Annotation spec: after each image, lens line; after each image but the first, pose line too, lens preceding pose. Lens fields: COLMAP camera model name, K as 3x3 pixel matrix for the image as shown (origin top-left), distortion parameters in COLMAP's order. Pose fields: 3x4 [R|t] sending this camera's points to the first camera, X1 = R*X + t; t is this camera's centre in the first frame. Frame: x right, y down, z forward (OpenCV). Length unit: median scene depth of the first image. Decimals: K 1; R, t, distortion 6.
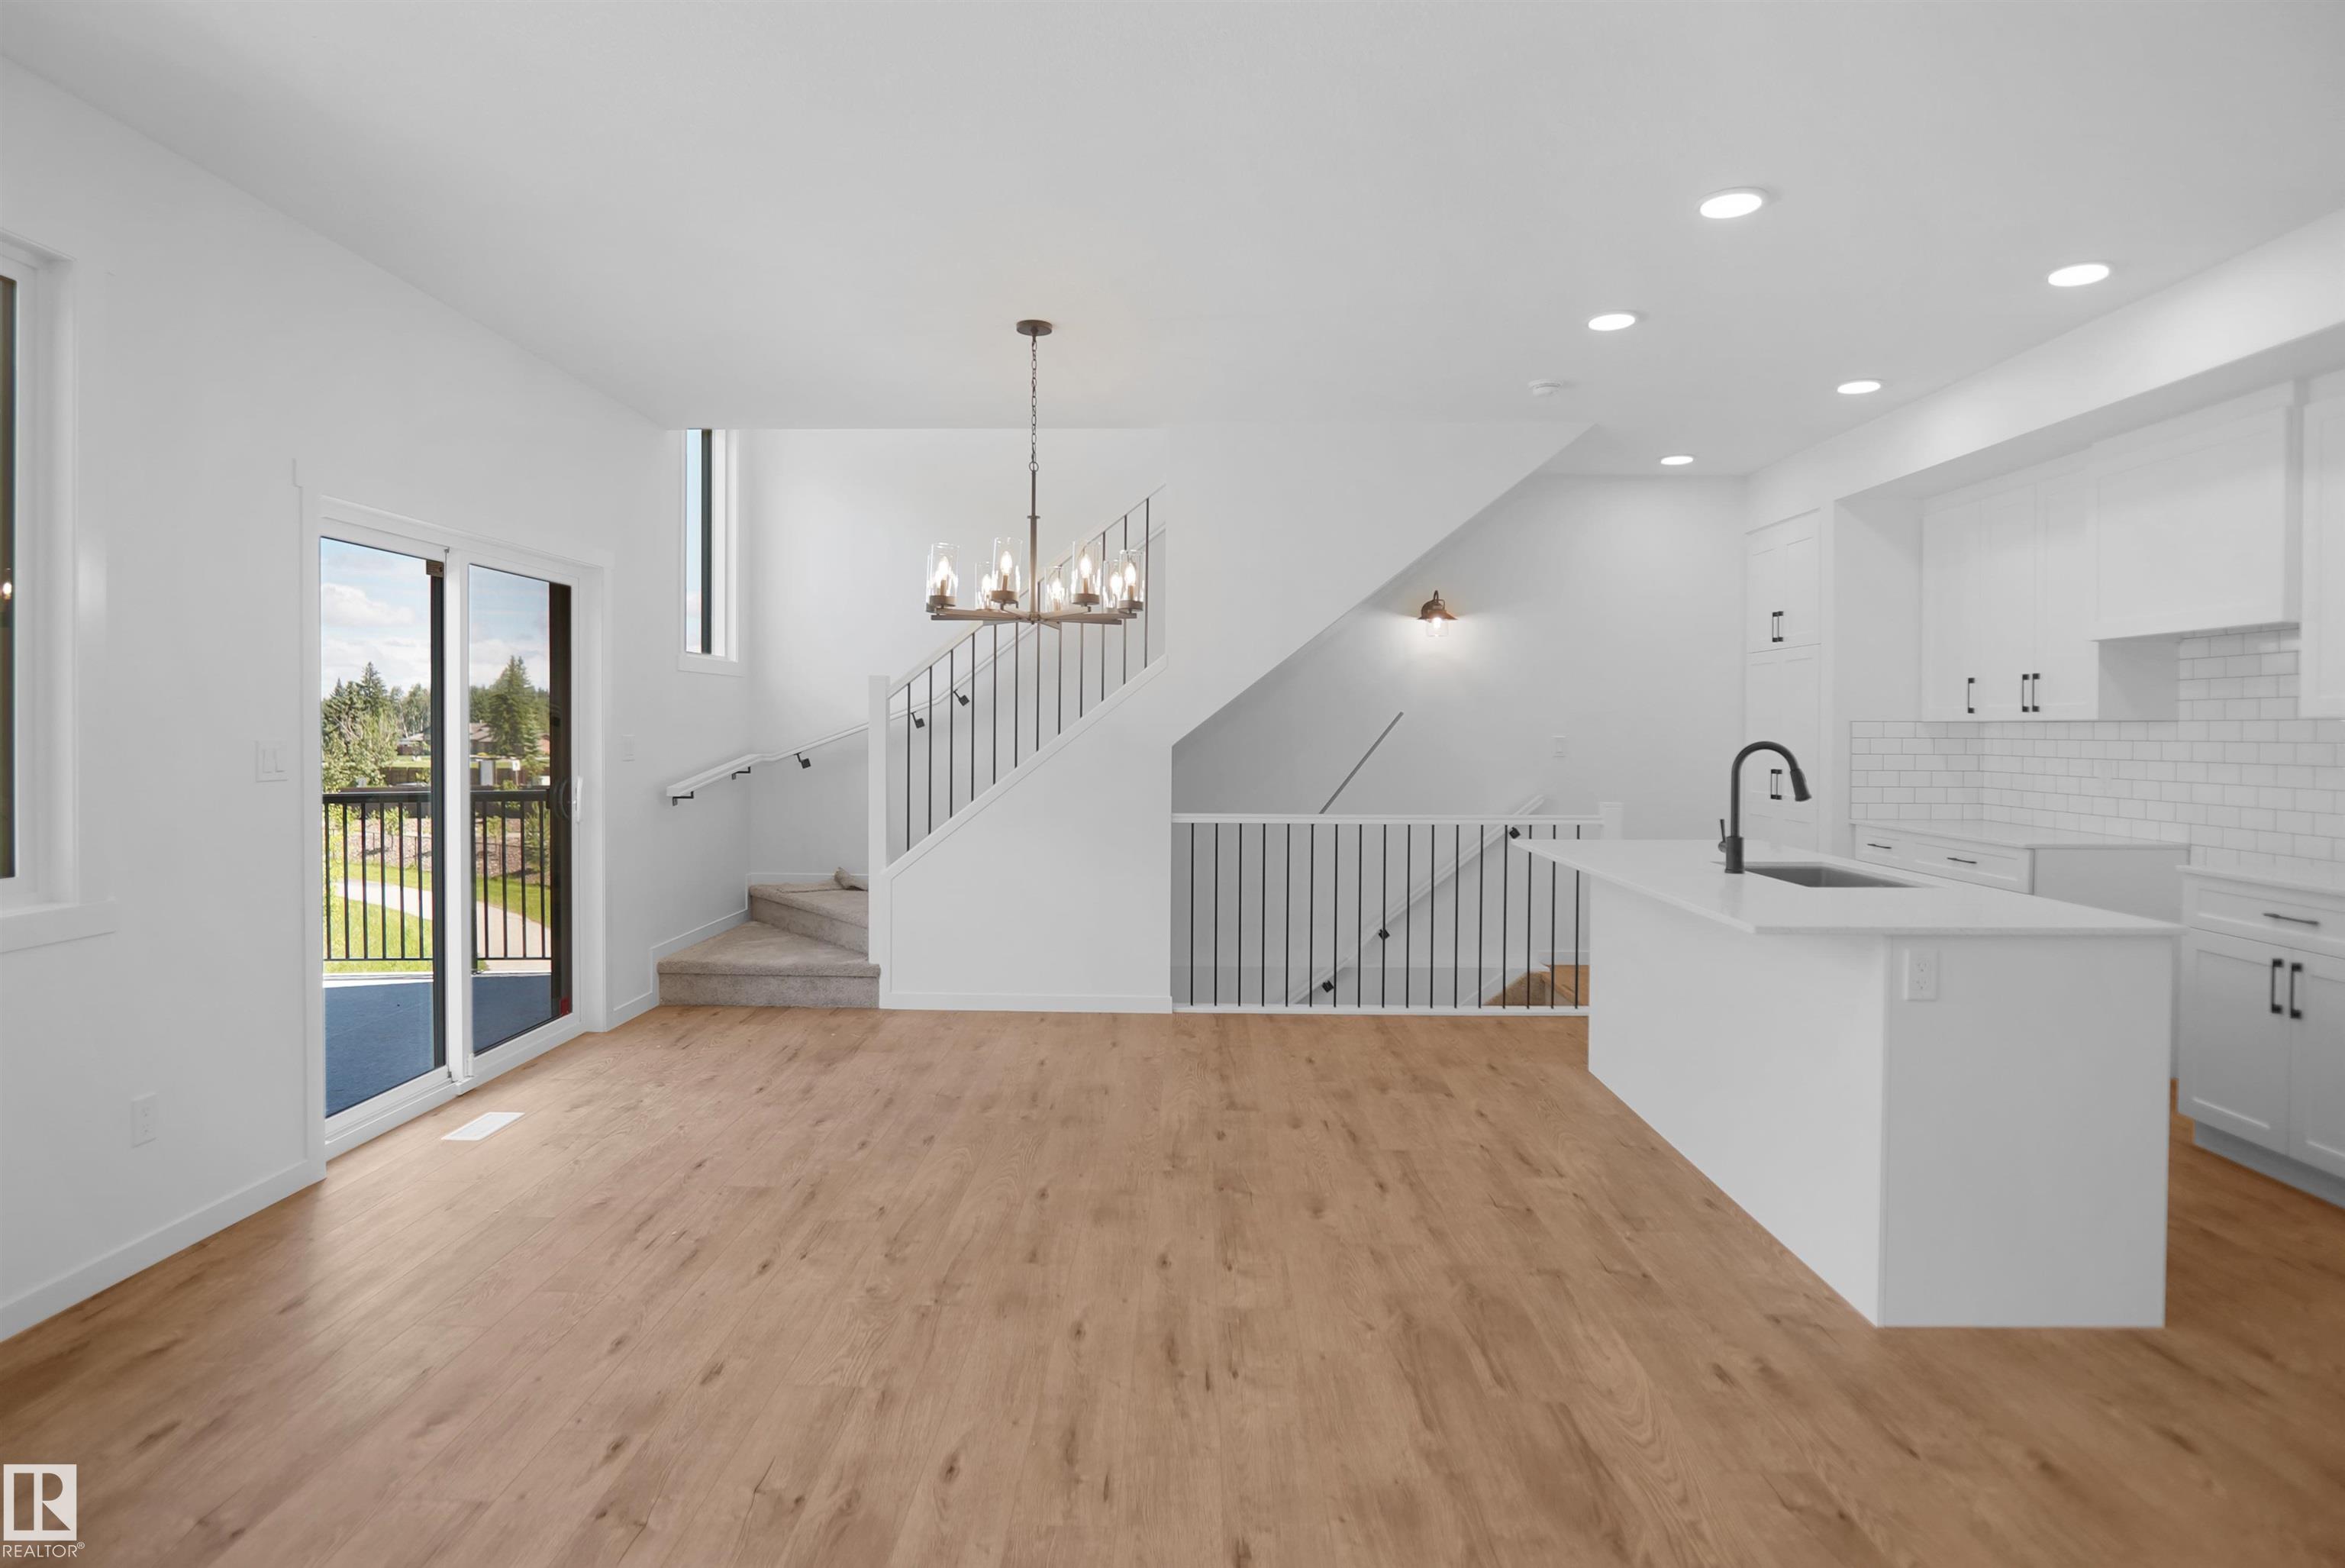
lens RADIAL K [[1265.2, 0, 1163.6], [0, 1265.2, 752.9], [0, 0, 1]] dist [-0.033992, 0.012087]
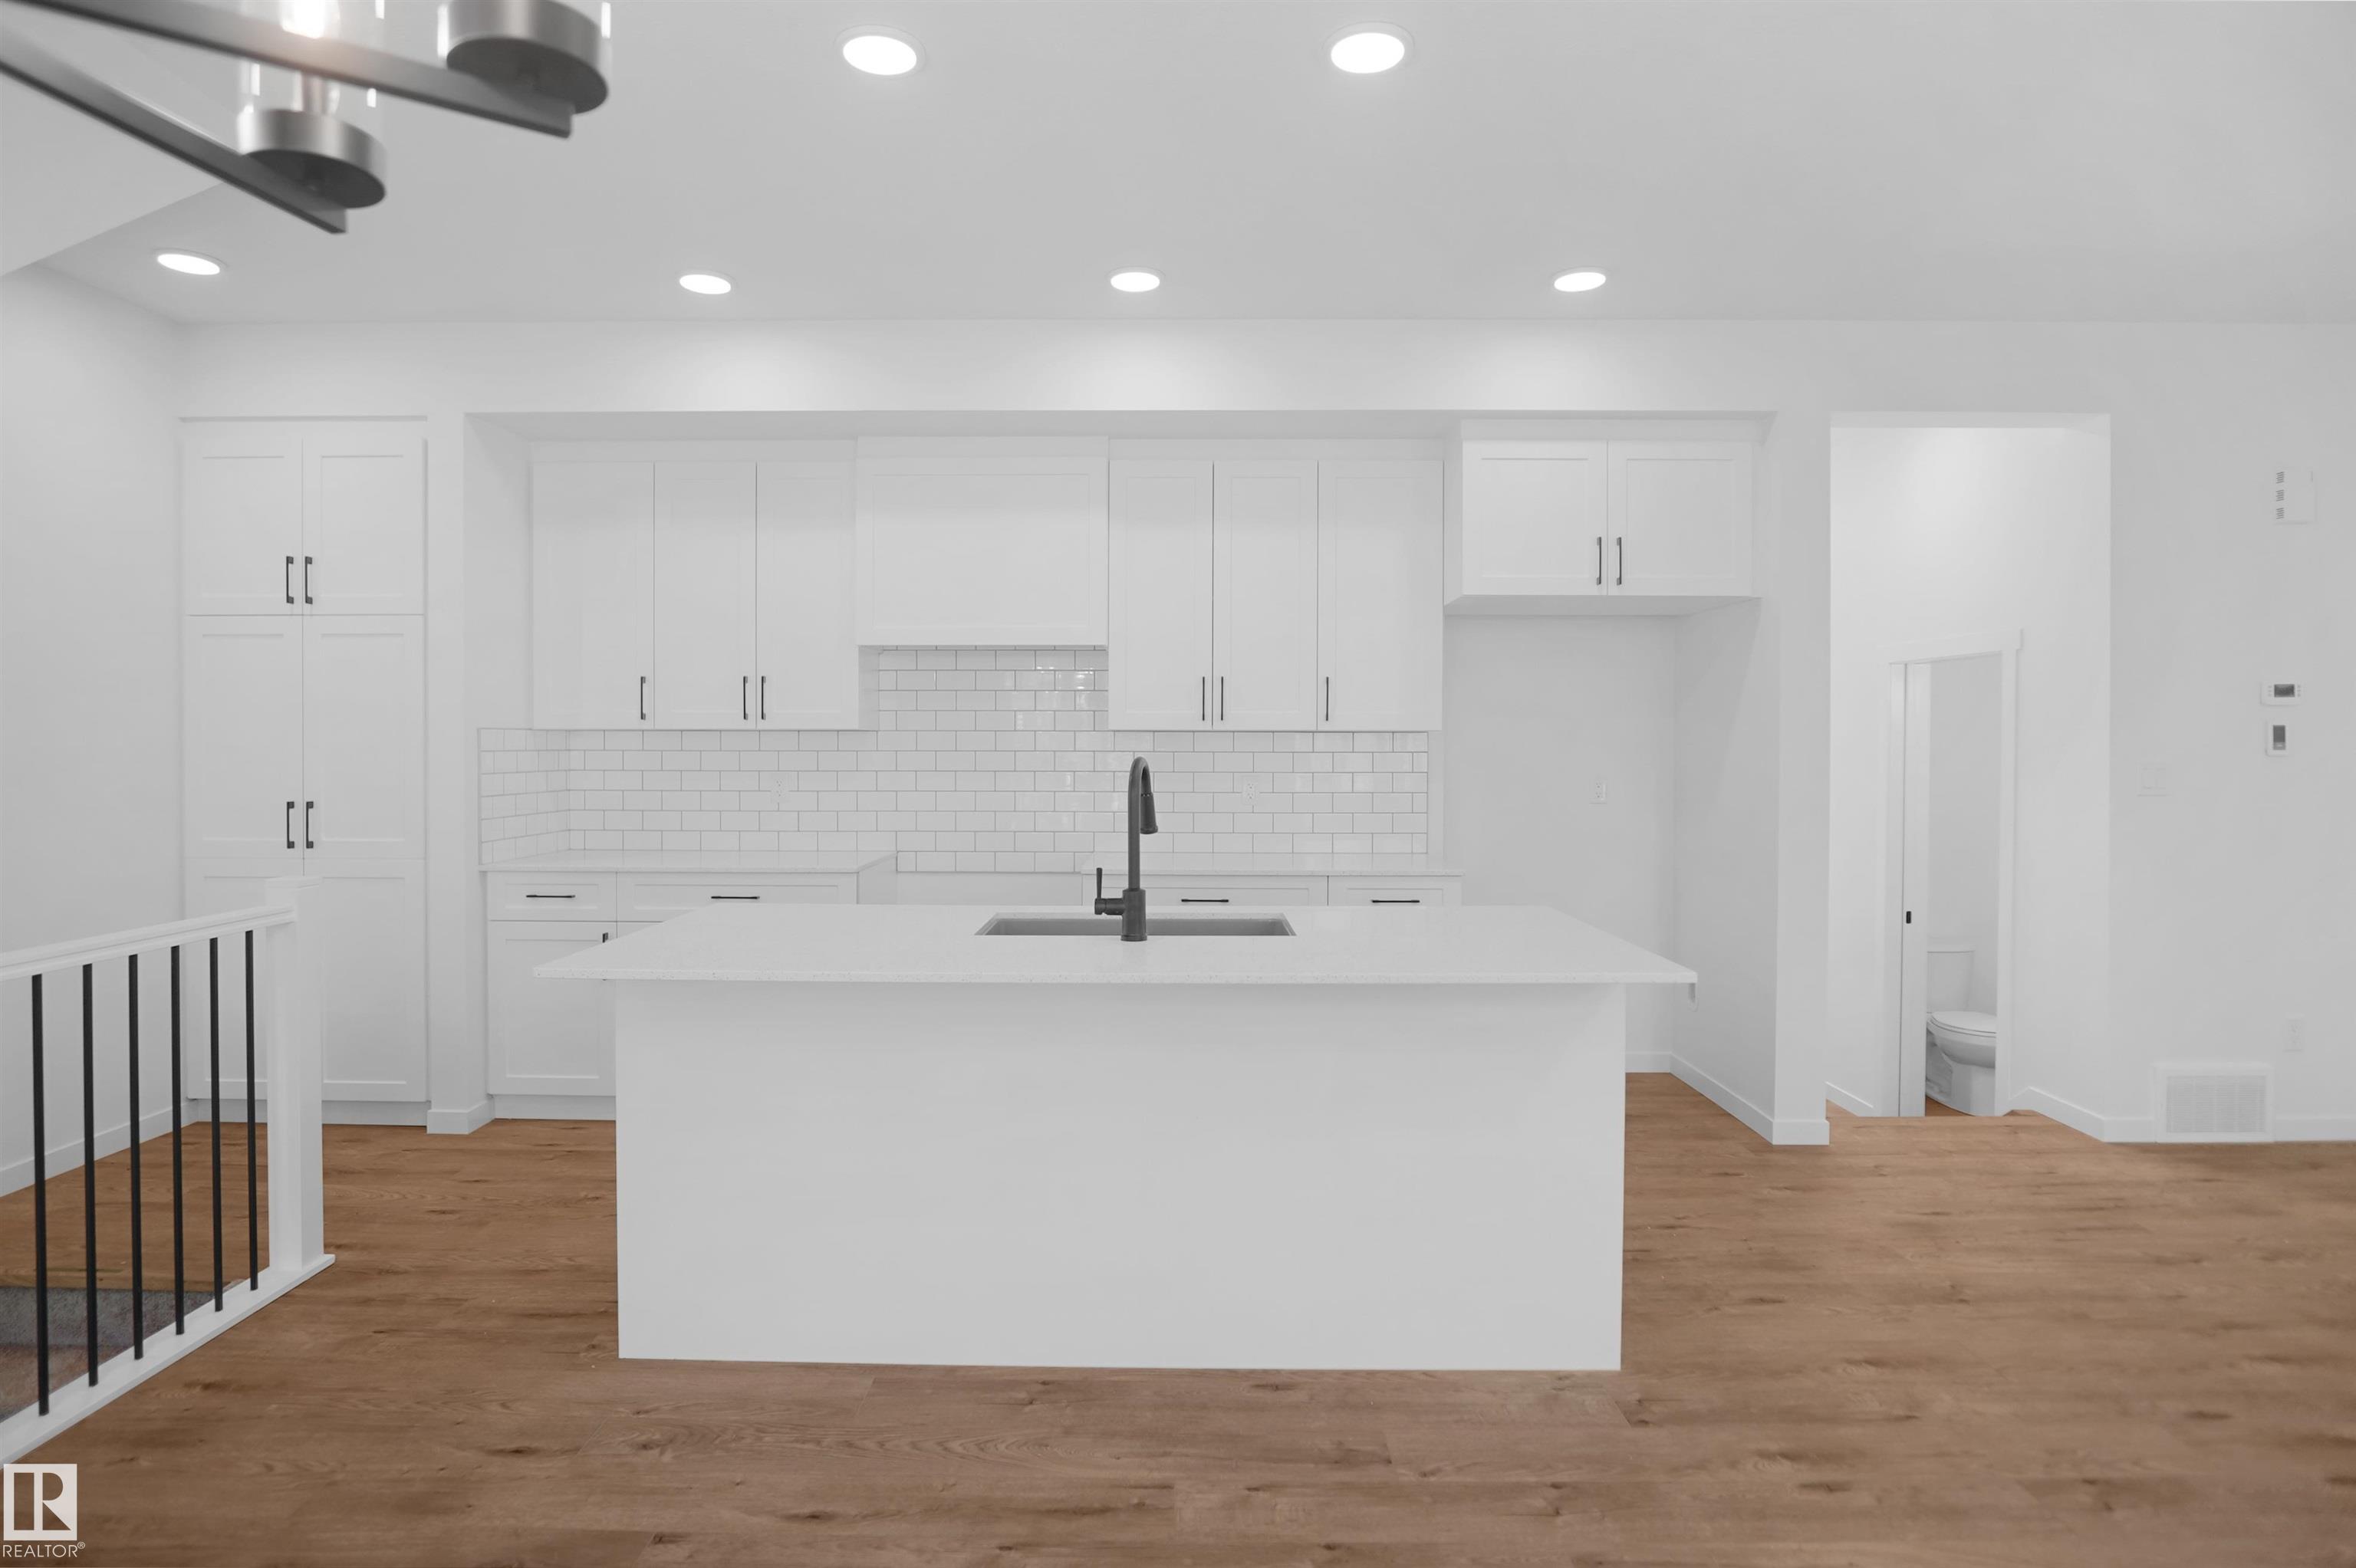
lens RADIAL K [[1270.9, 0, 1169.1], [0, 1270.9, 752.7], [0, 0, 1]] dist [-0.033992, 0.012087]
pose [[-0.012674, -0.012830, 0.999837, -0.279204], [0.018937, 0.999735, 0.013069, -0.021584], [-0.999740, 0.019099, -0.012428, 0.999394]]
